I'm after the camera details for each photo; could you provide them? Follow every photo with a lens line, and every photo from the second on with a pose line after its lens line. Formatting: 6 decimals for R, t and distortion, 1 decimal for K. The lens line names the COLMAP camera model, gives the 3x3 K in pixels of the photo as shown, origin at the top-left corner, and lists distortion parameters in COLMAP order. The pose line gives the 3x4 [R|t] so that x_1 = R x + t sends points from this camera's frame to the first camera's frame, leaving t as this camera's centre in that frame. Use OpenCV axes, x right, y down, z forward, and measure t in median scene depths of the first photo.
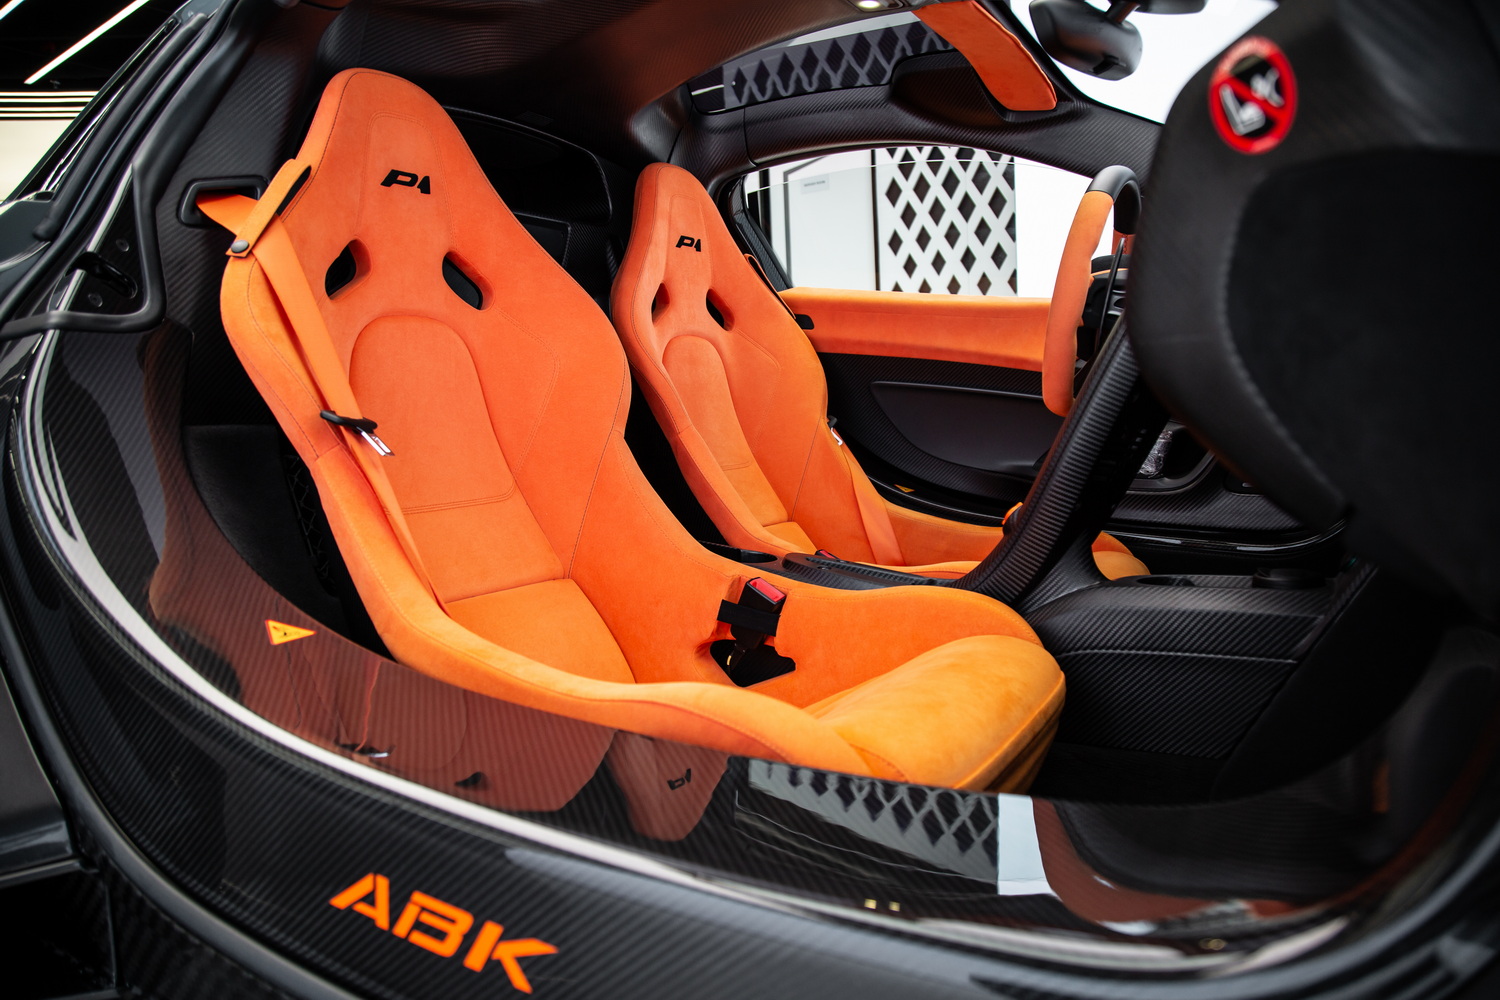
lens RADIAL K [[1008.8, 0, 754.4], [0, 1008.8, 495.1], [0, 0, 1]] dist [-0.110916, 0.027784]
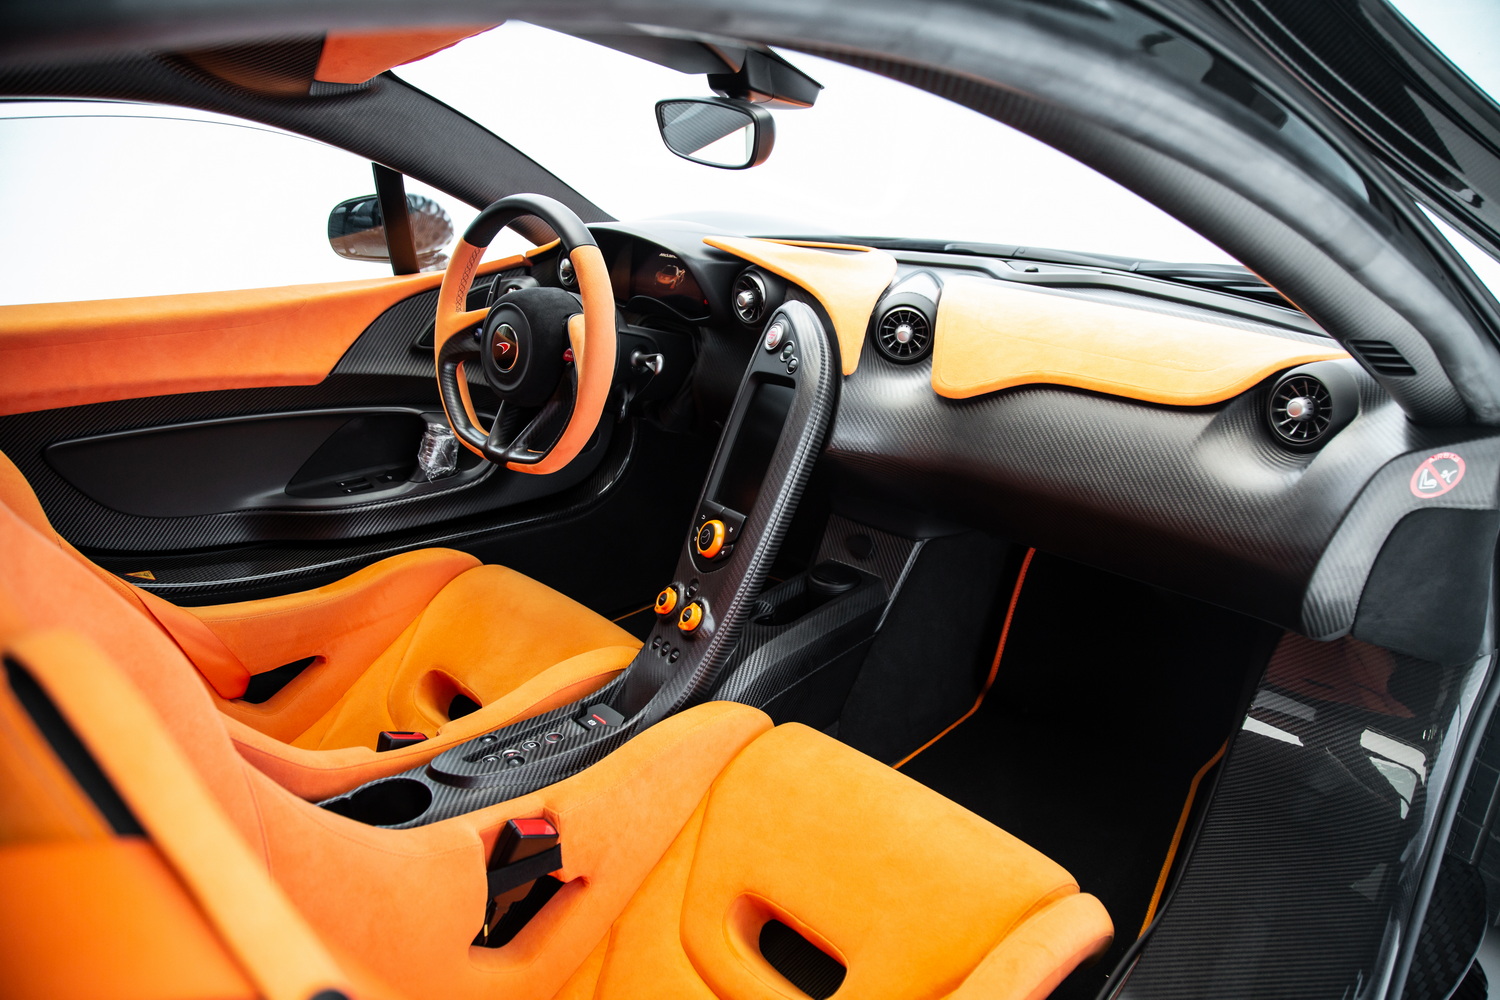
lens RADIAL K [[1008.8, 0, 757.8], [0, 1008.8, 517.1], [0, 0, 1]] dist [-0.110916, 0.027784]
pose [[0.245855, -0.357072, 0.901141, -0.411928], [0.089524, 0.934067, 0.345694, -0.285901], [-0.965164, -0.004317, 0.261611, 0.452962]]
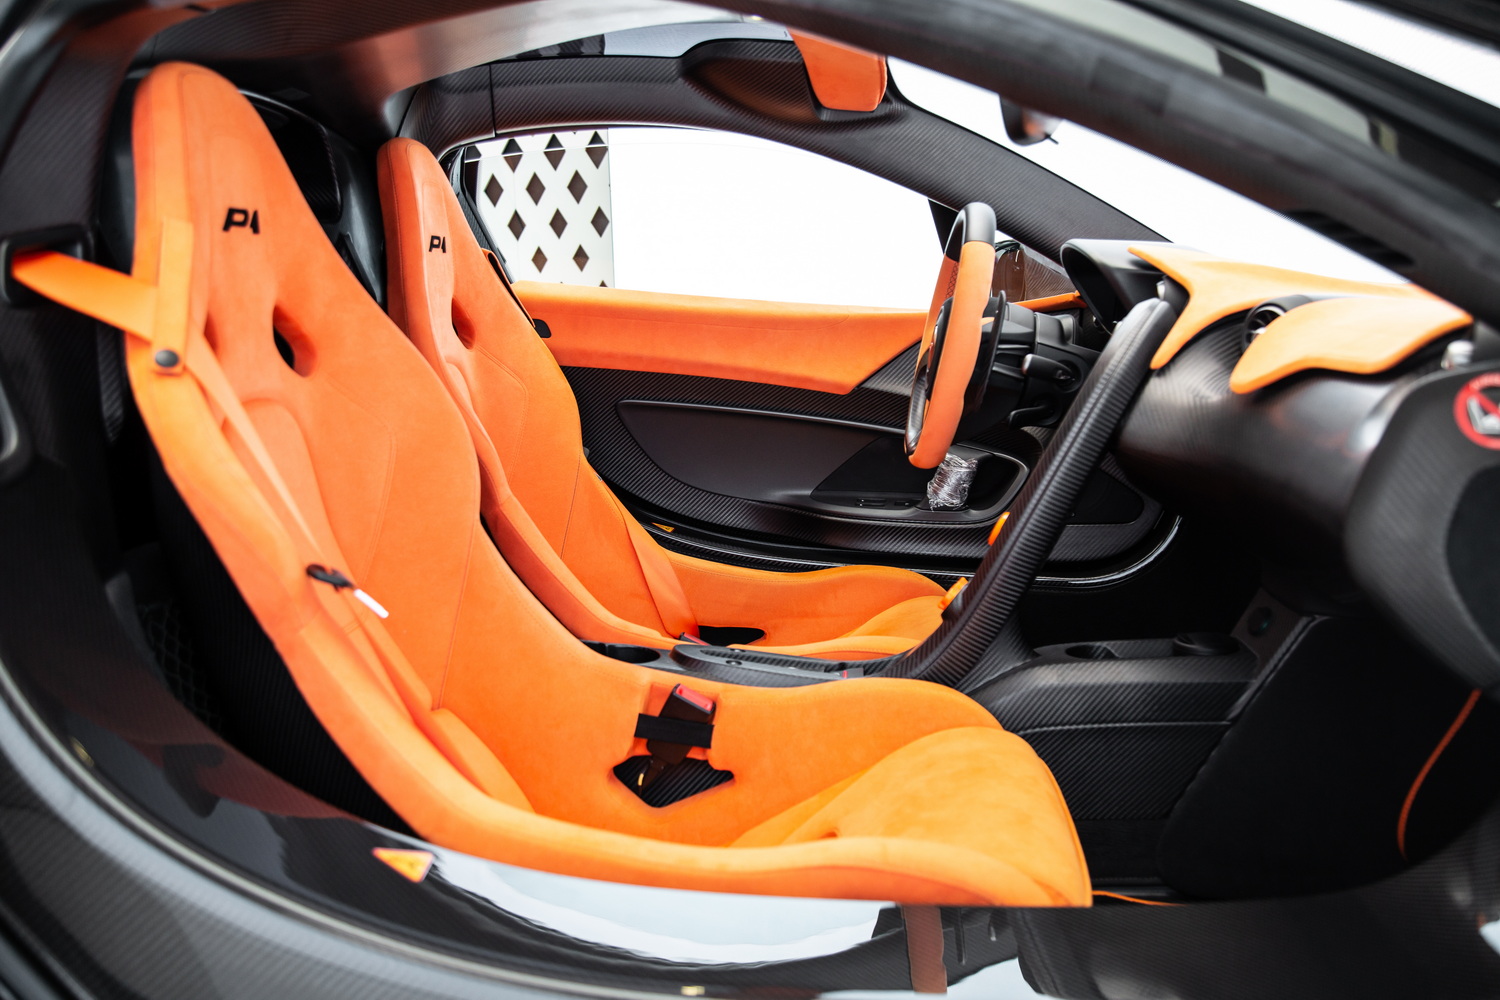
lens RADIAL K [[1400.1, 0, 738.0], [0, 1400.1, 500.5], [0, 0, 1]] dist [0.008868, 0.000000]
pose [[0.900434, -0.060961, 0.430699, -0.347084], [0.039402, 0.997491, 0.058809, -0.110678], [-0.433204, -0.035983, 0.900577, -0.095122]]
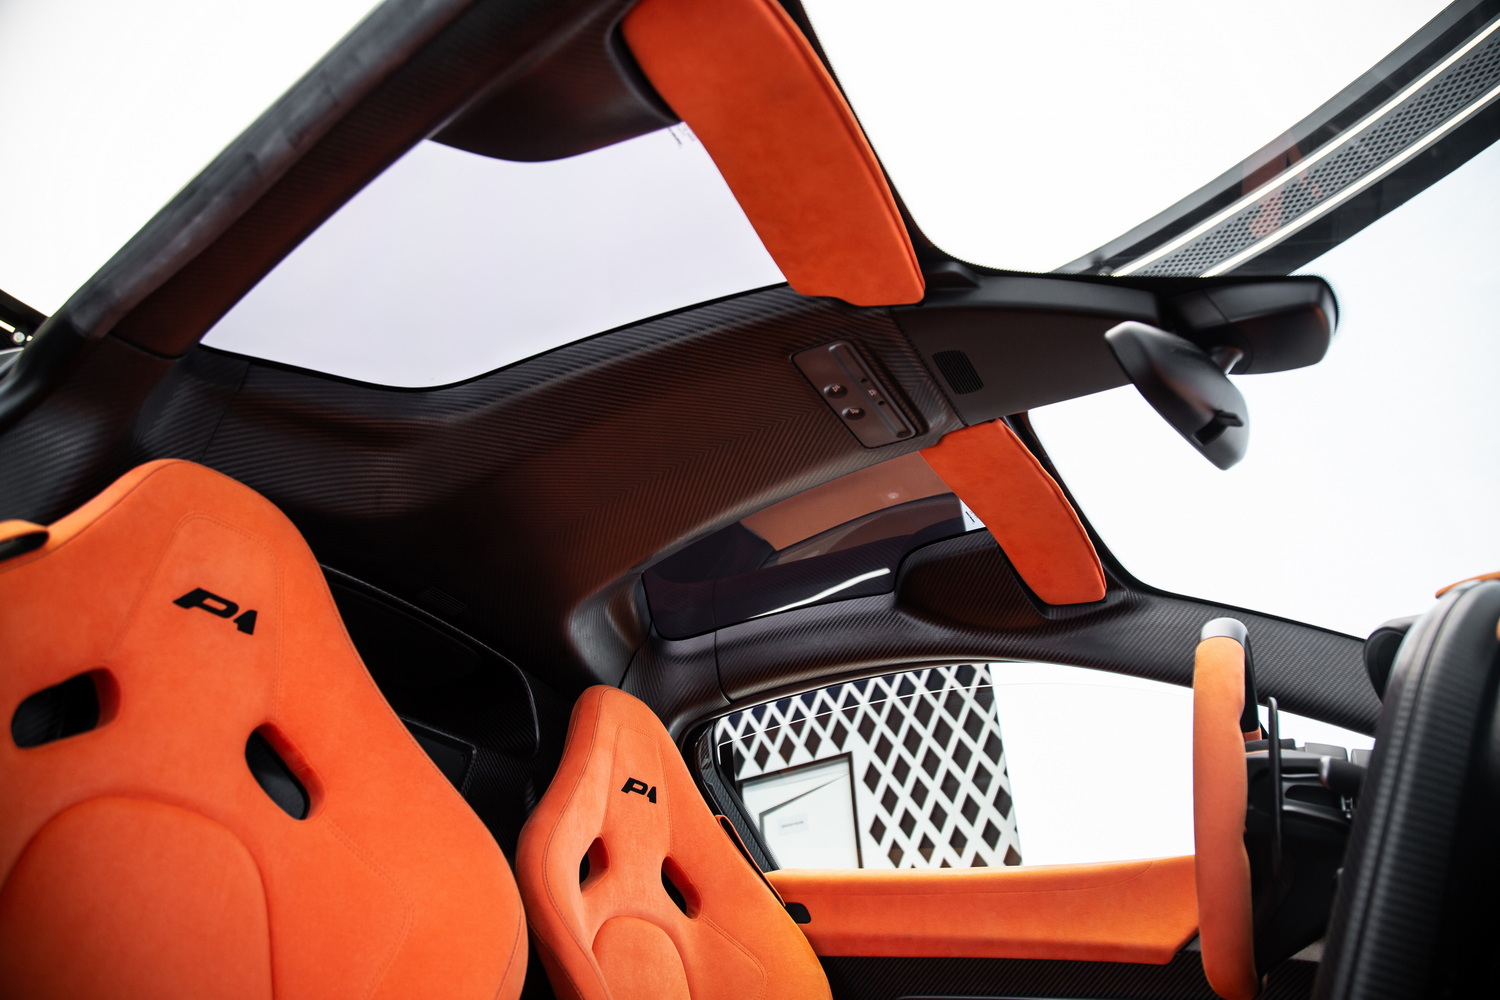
lens RADIAL K [[1008.8, 0, 742.1], [0, 1008.8, 504.7], [0, 0, 1]] dist [-0.110916, 0.027784]
pose [[0.999885, -0.001800, 0.015091, -0.000614], [0.010454, 0.802191, -0.596976, 0.021702], [-0.011031, 0.597065, 0.802117, 0.289790]]
